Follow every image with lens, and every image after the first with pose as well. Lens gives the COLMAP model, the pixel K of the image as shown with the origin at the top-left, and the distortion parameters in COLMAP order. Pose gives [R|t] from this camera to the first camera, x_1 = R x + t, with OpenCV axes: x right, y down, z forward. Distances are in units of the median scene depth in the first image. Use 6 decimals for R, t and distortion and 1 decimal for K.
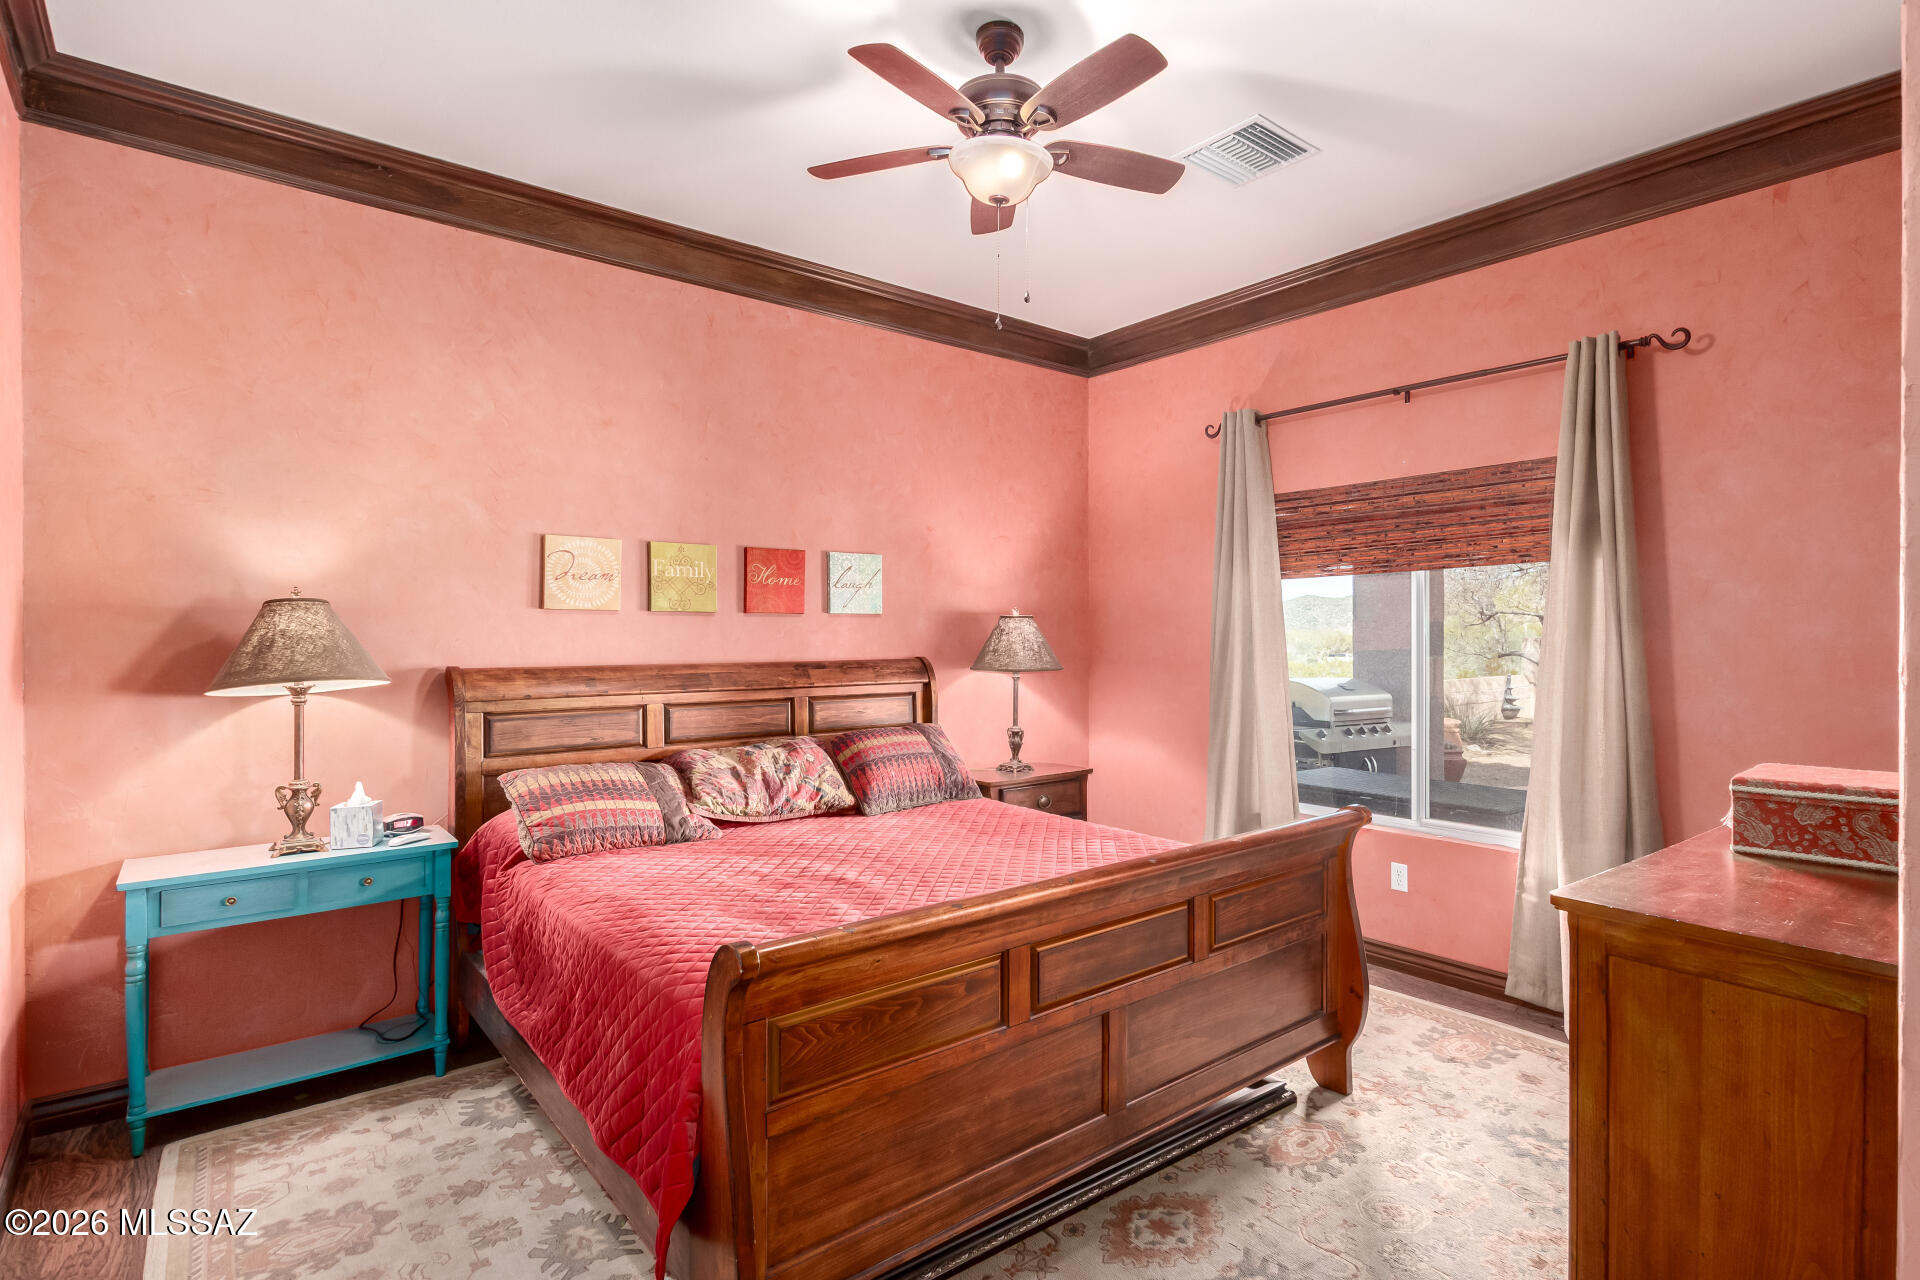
lens RADIAL K [[925.8, 0, 965.8], [0, 925.8, 642.9], [0, 0, 1]] dist [0.009829, -0.000277]
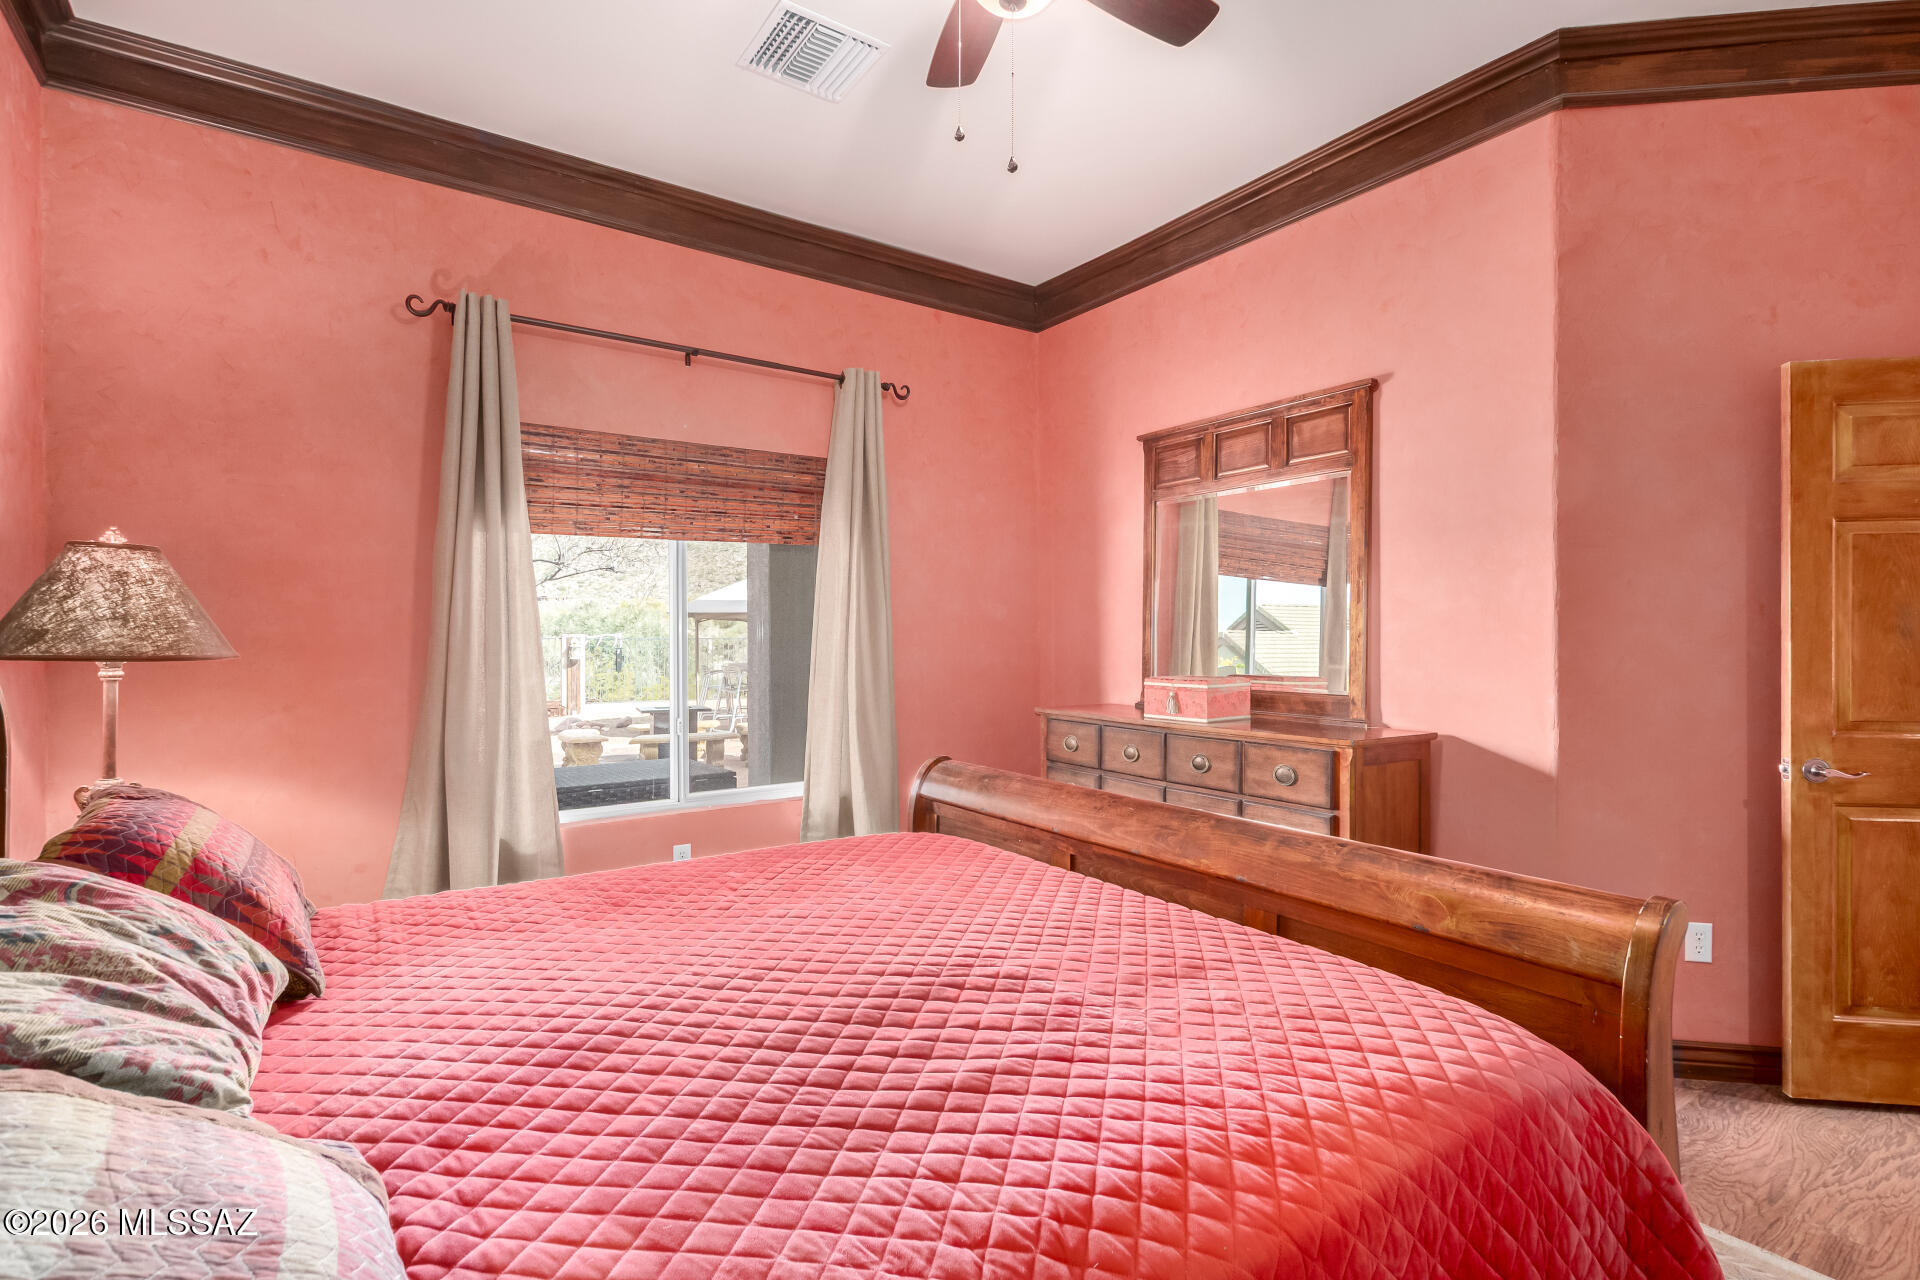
lens RADIAL K [[923.6, 0, 970.4], [0, 923.6, 643.5], [0, 0, 1]] dist [0.010985, -0.000378]
pose [[0.074119, -0.003831, 0.997242, -0.438445], [0.014641, 0.999889, 0.002753, 0.030211], [-0.997142, 0.014397, 0.074167, 0.602564]]
